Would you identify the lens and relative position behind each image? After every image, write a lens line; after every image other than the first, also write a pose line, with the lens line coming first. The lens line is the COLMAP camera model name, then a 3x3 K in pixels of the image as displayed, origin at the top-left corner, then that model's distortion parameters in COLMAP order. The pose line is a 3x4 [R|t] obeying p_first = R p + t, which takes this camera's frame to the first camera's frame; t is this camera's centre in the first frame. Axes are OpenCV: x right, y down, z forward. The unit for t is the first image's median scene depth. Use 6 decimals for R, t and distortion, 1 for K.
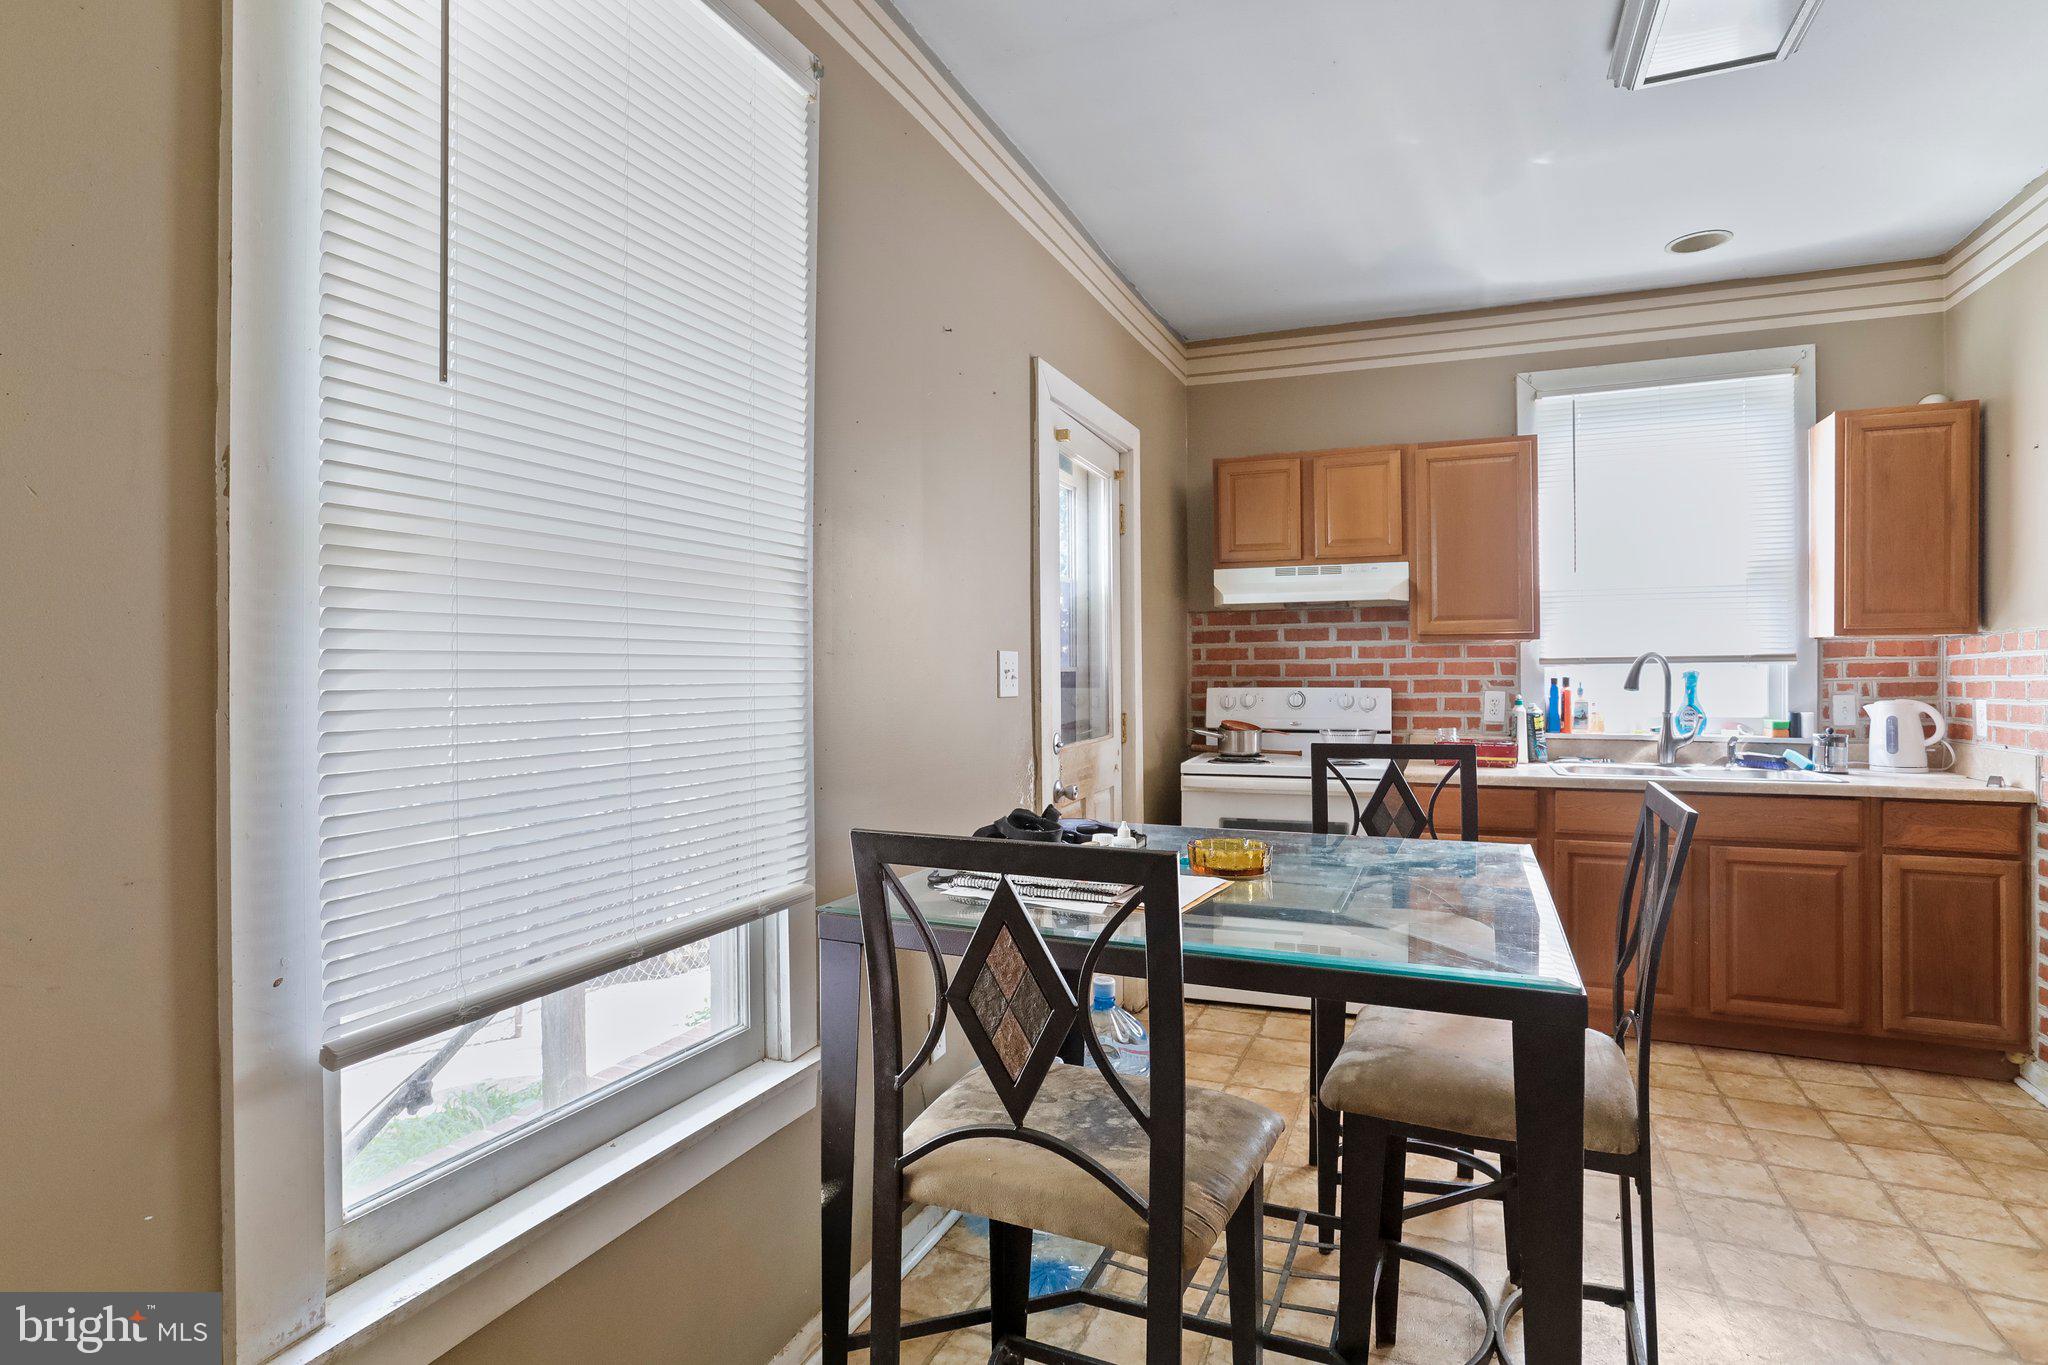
lens RADIAL K [[1090.5, 0, 1021.8], [0, 1090.5, 676.4], [0, 0, 1]] dist [-0.003997, -0.000187]
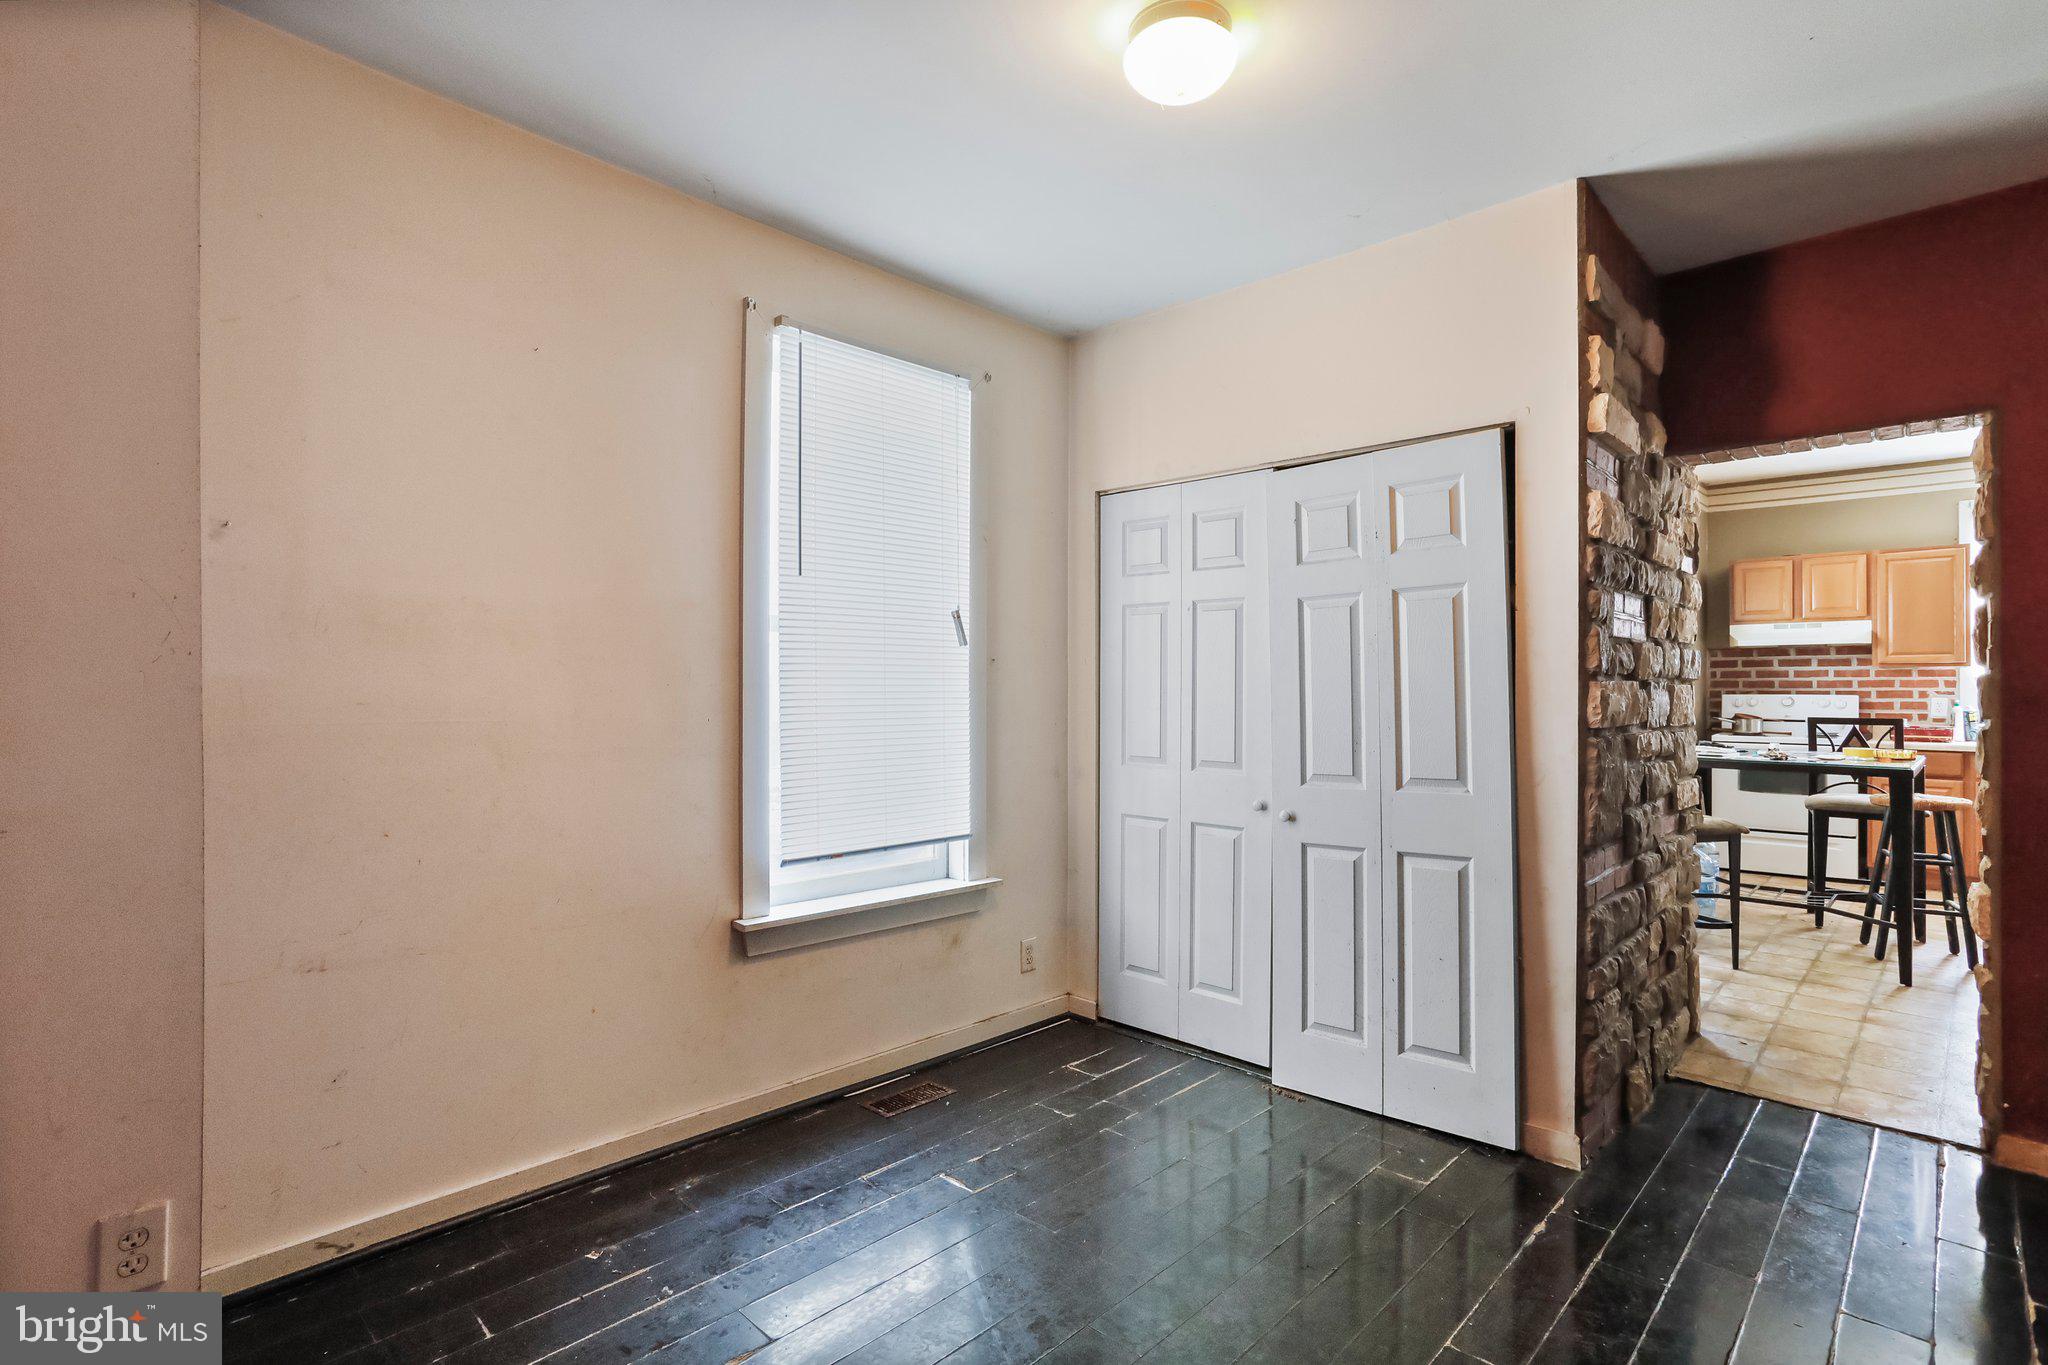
lens RADIAL K [[983.5, 0, 1021.6], [0, 983.5, 685.2], [0, 0, 1]] dist [0.004924, 0.000960]
pose [[0.926922, 0.005339, -0.375217, -0.271492], [-0.008185, 0.999949, -0.005991, 0.014519], [0.375165, 0.008624, 0.926918, -0.850634]]
